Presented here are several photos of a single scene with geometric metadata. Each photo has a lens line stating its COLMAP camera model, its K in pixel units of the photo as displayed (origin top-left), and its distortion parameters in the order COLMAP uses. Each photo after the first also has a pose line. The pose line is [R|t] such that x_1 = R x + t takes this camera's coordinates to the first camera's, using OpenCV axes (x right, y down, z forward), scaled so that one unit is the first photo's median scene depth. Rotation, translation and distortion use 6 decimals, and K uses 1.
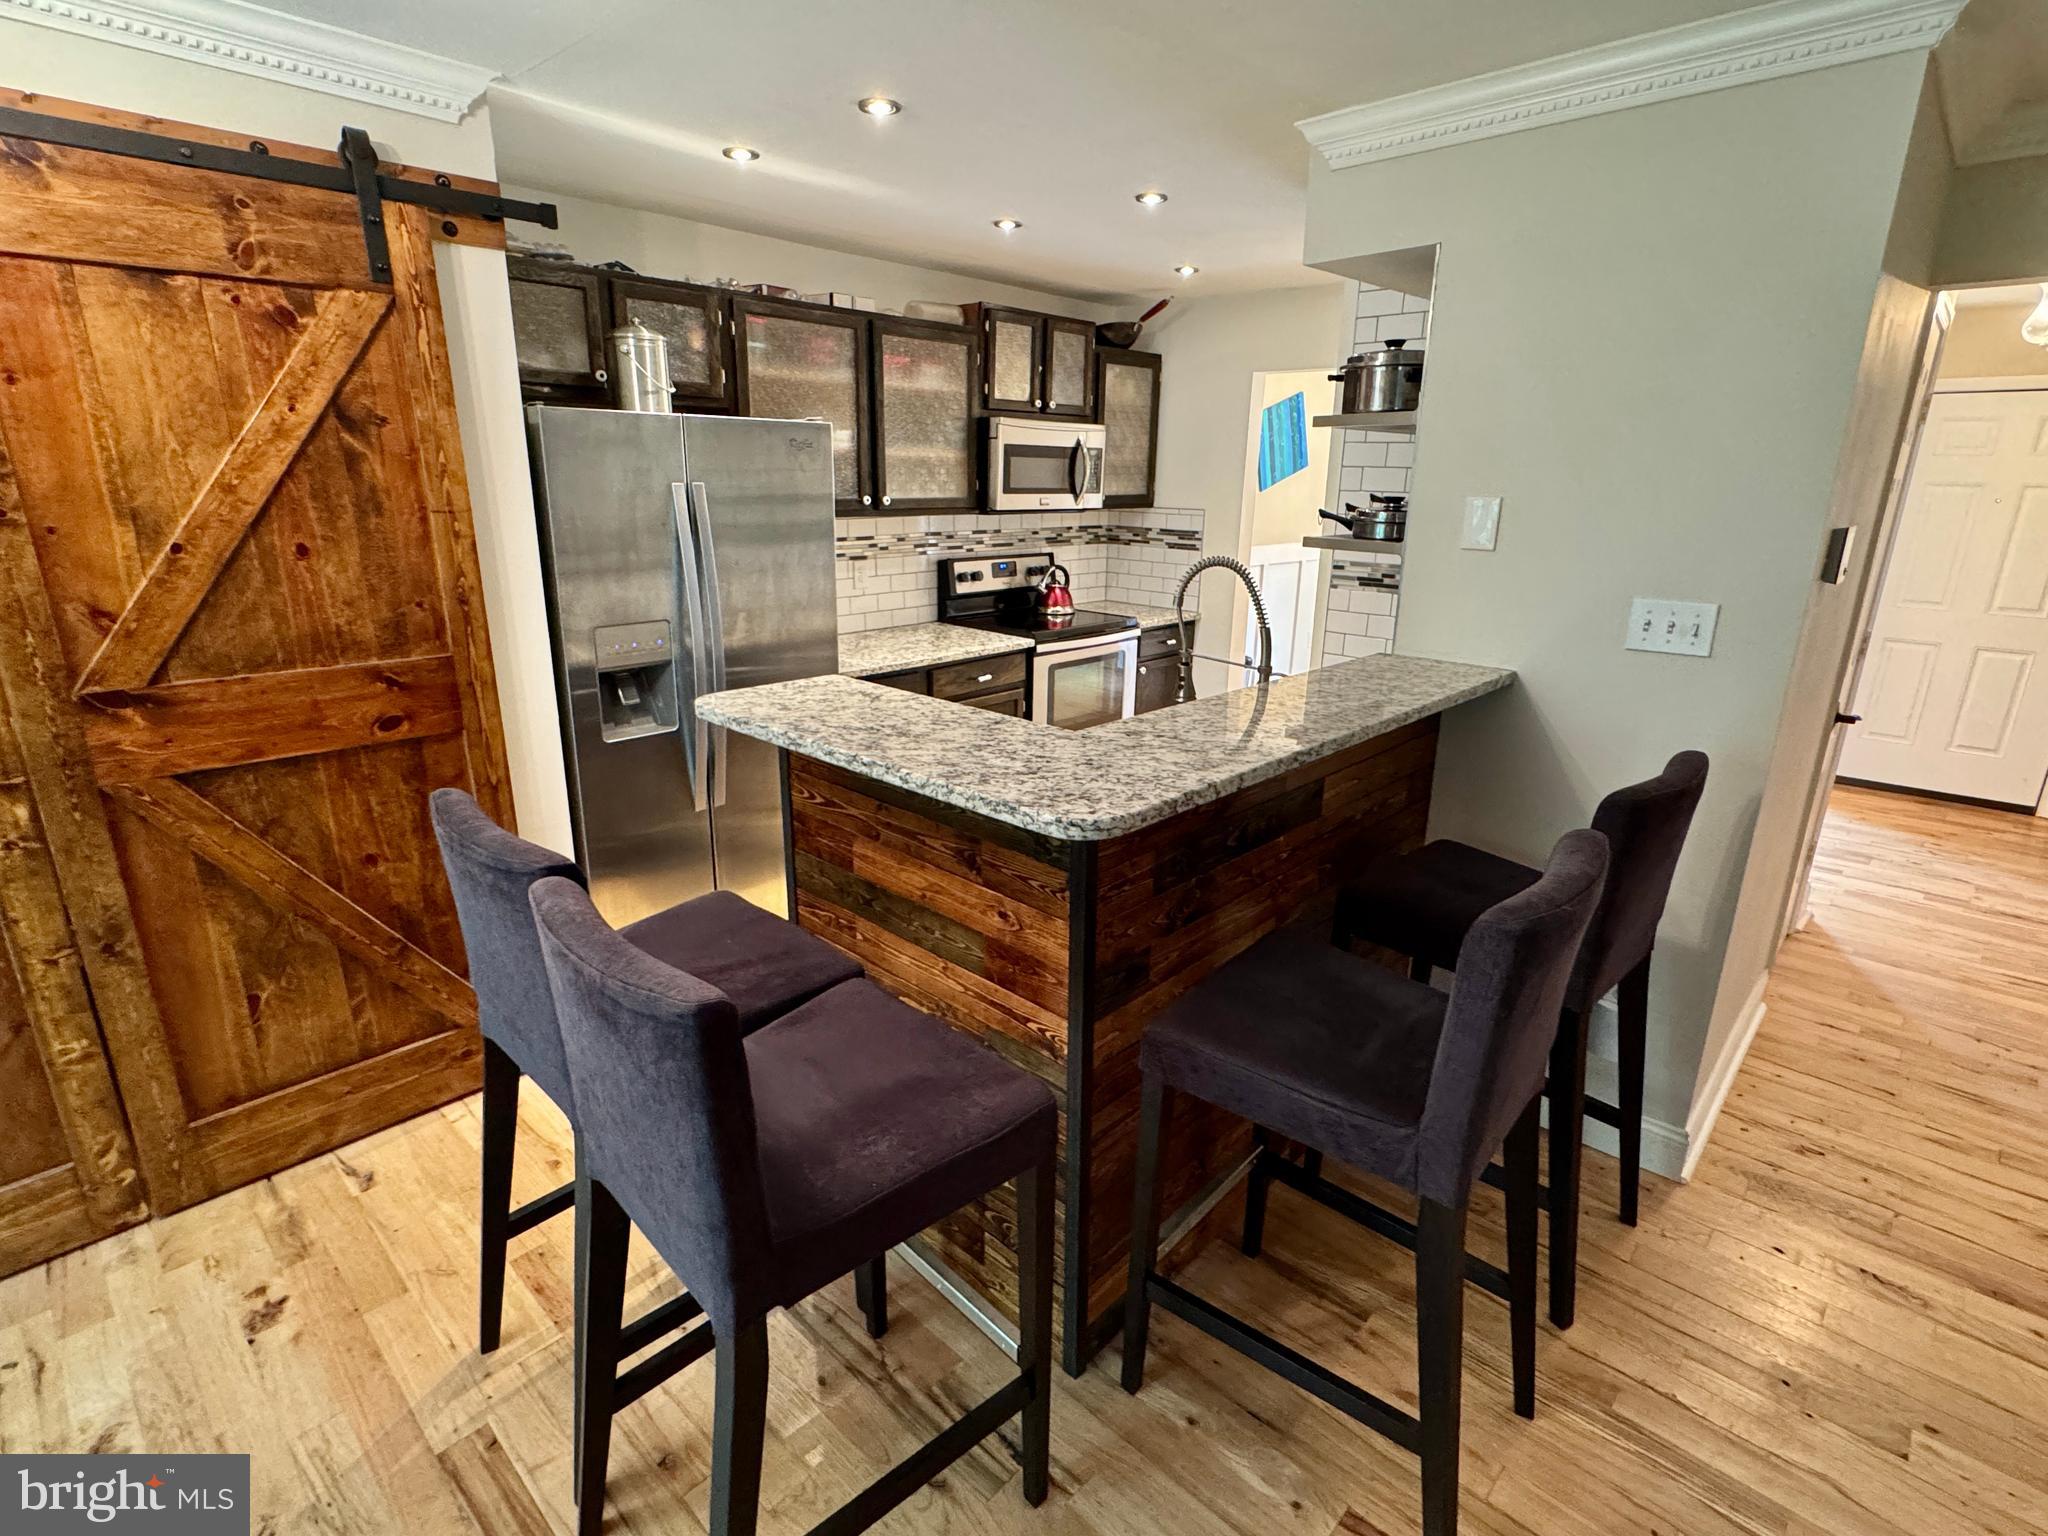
lens RADIAL K [[996.2, 0, 1015.7], [0, 996.2, 764.7], [0, 0, 1]] dist [0.001864, 0.000770]
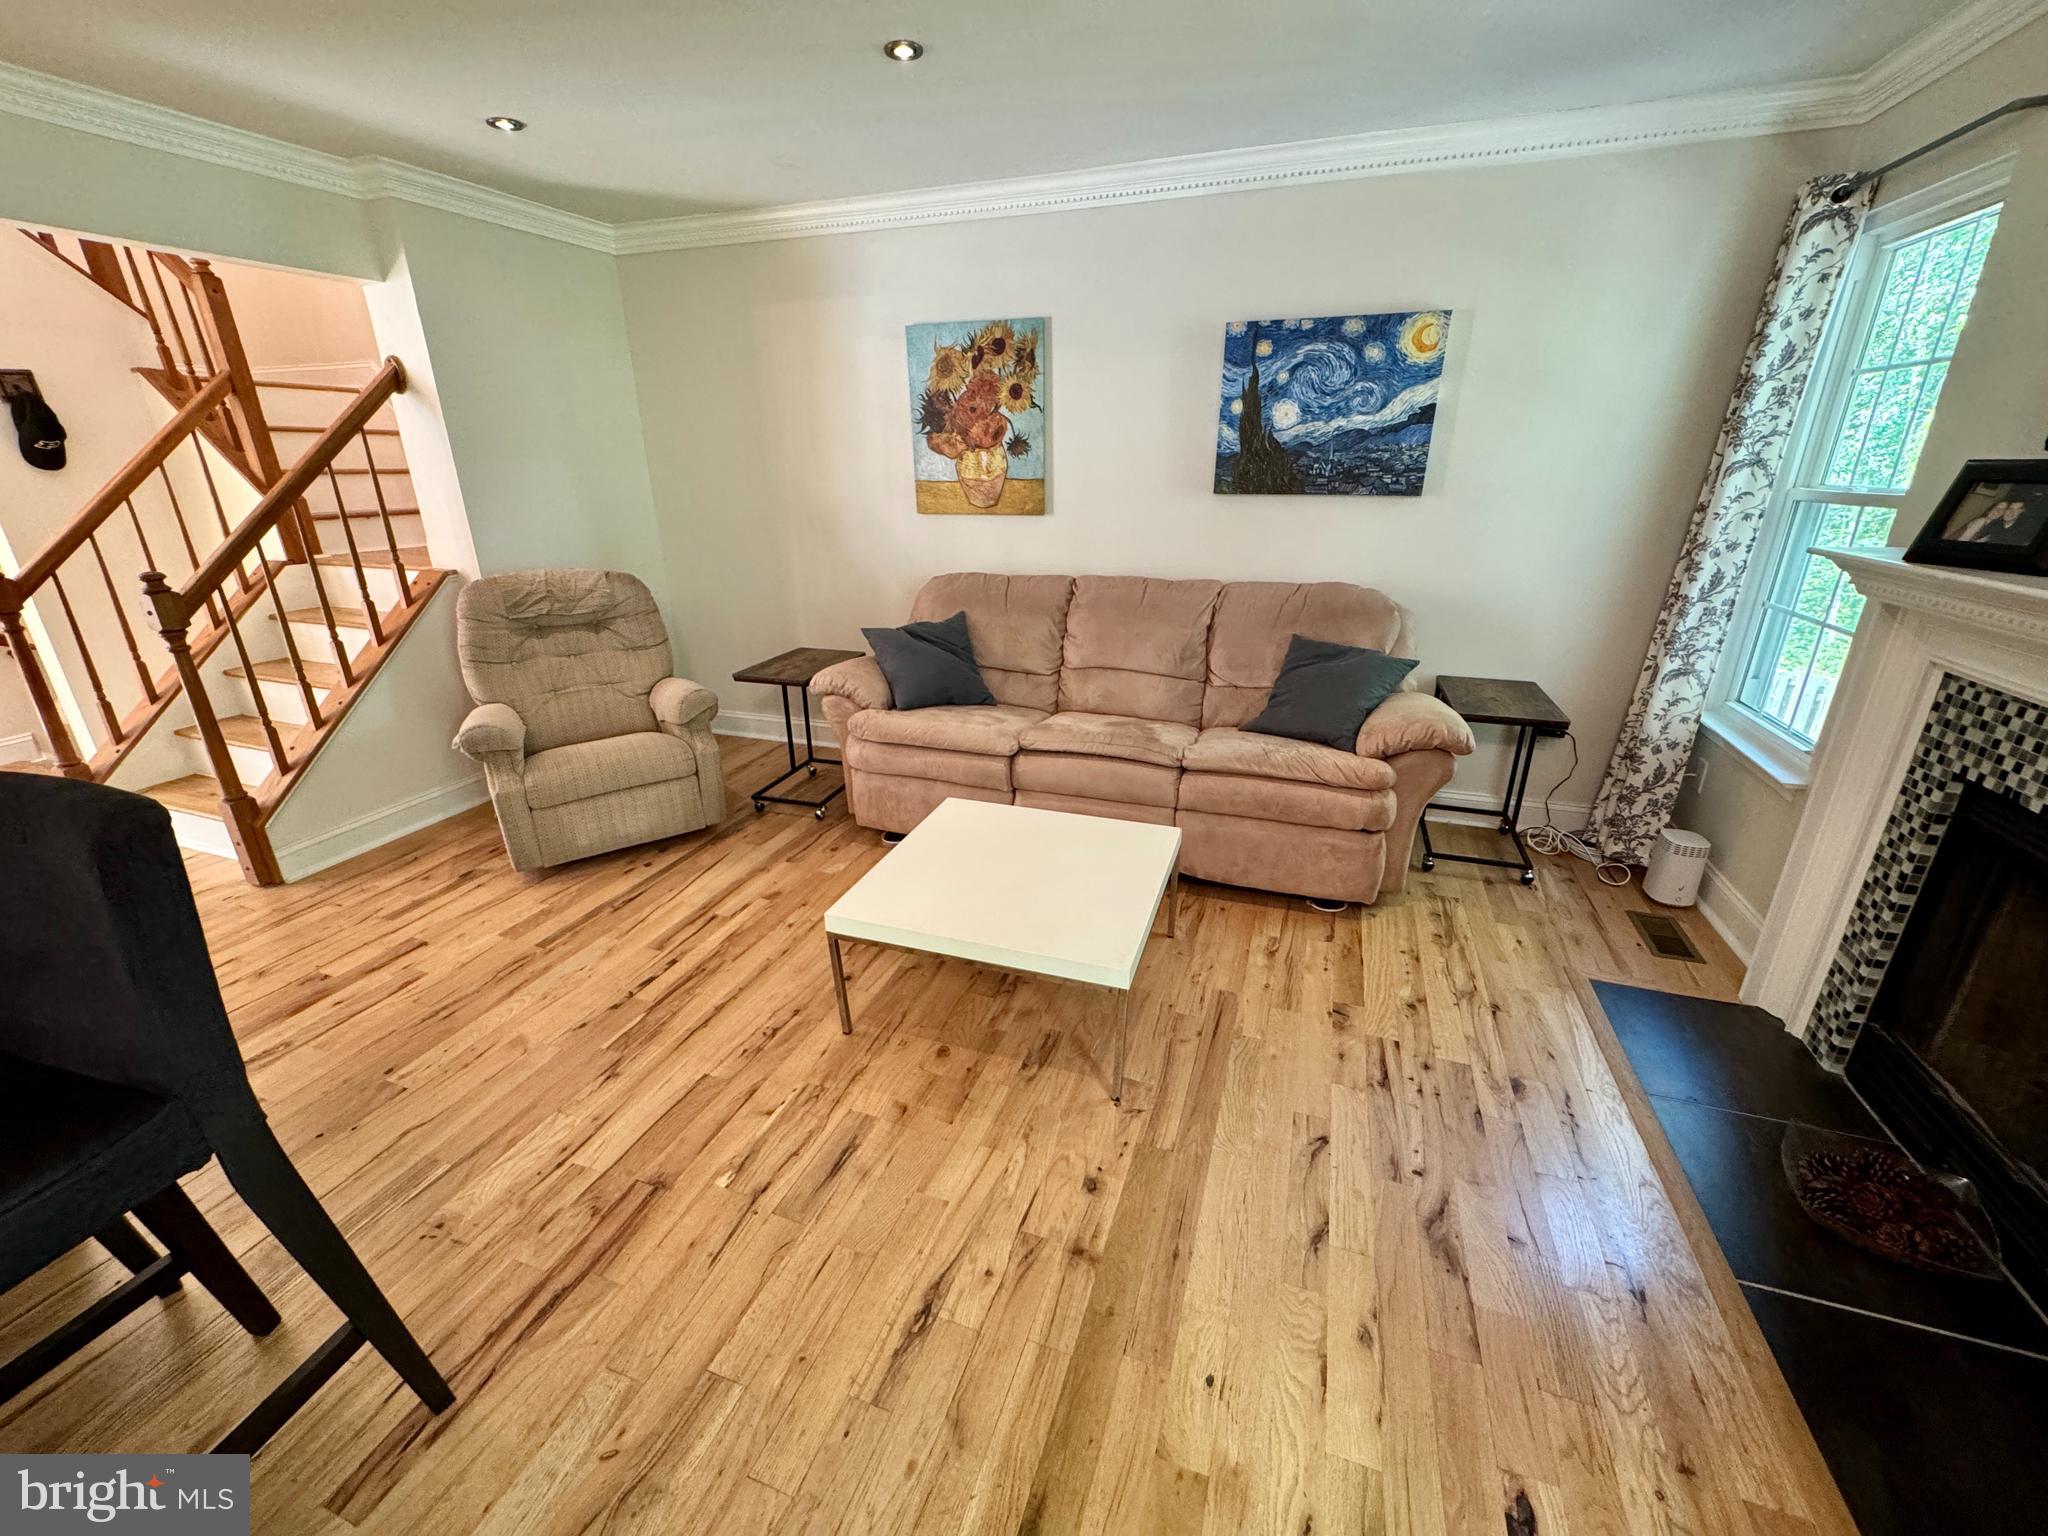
lens RADIAL K [[816.7, 0, 1024.4], [0, 816.7, 764.9], [0, 0, 1]] dist [-0.002207, 0.000087]
pose [[-0.410204, -0.331115, 0.849762, -0.134432], [0.255232, 0.852850, 0.455526, -0.005498], [-0.875551, 0.403745, -0.265331, 0.138862]]
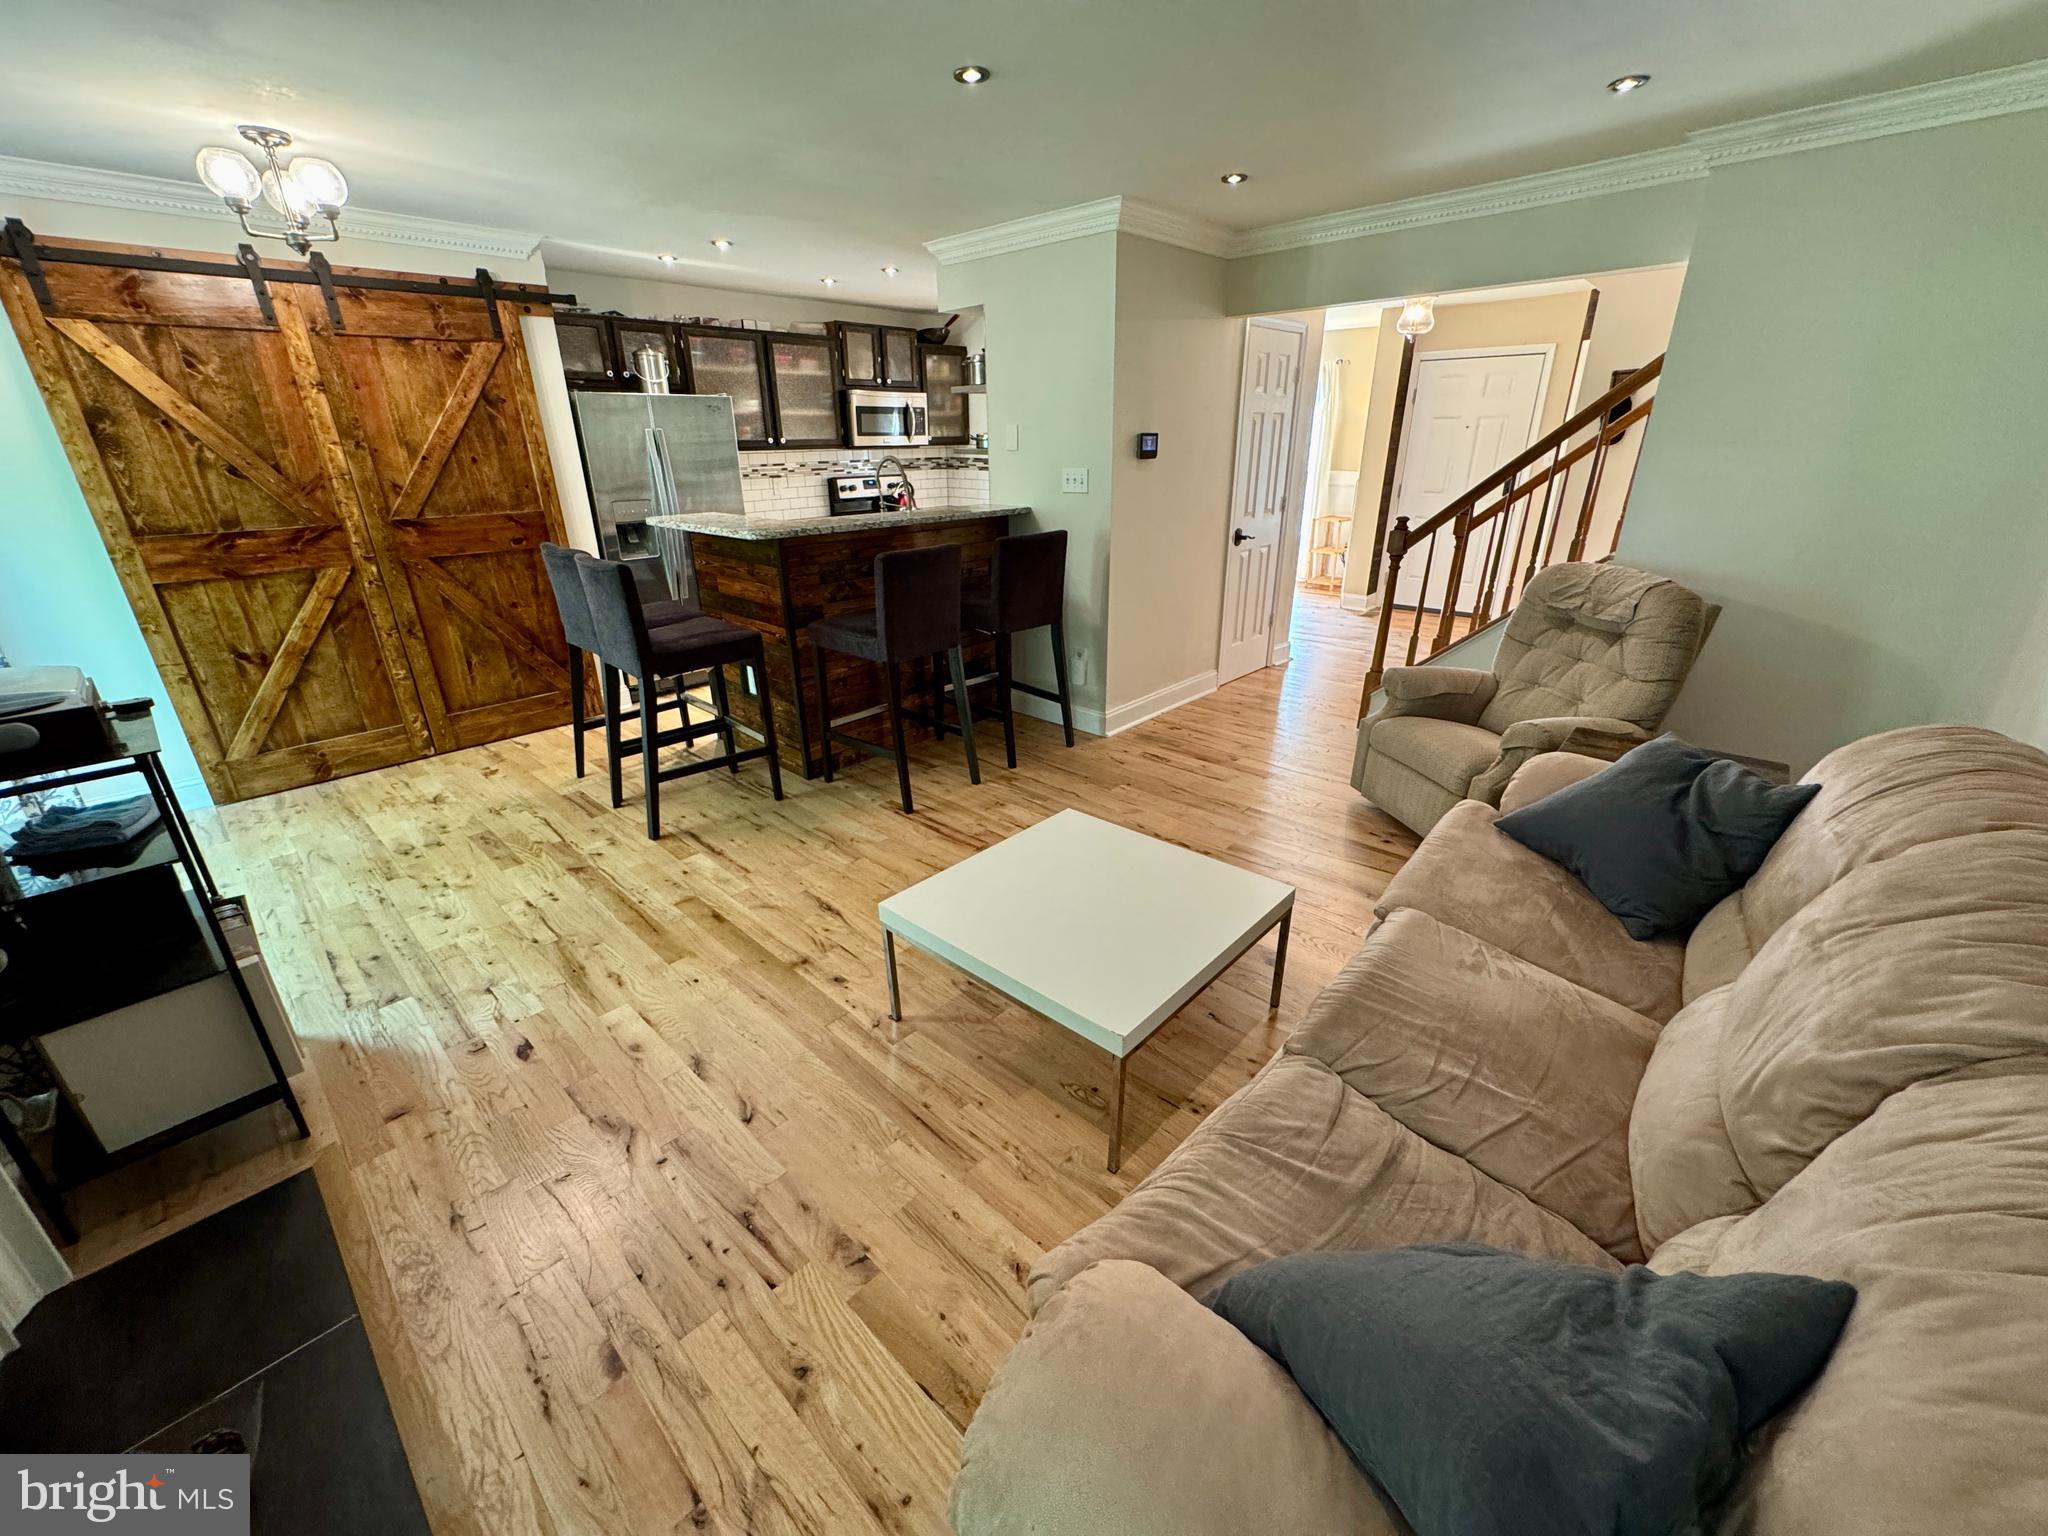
lens RADIAL K [[816.7, 0, 1024.4], [0, 816.7, 764.9], [0, 0, 1]] dist [-0.002207, 0.000087]
pose [[0.999699, -0.024433, 0.002093, 0.279014], [0.024101, 0.994702, 0.099937, 0.171410], [-0.004523, -0.099856, 0.994992, -0.496486]]
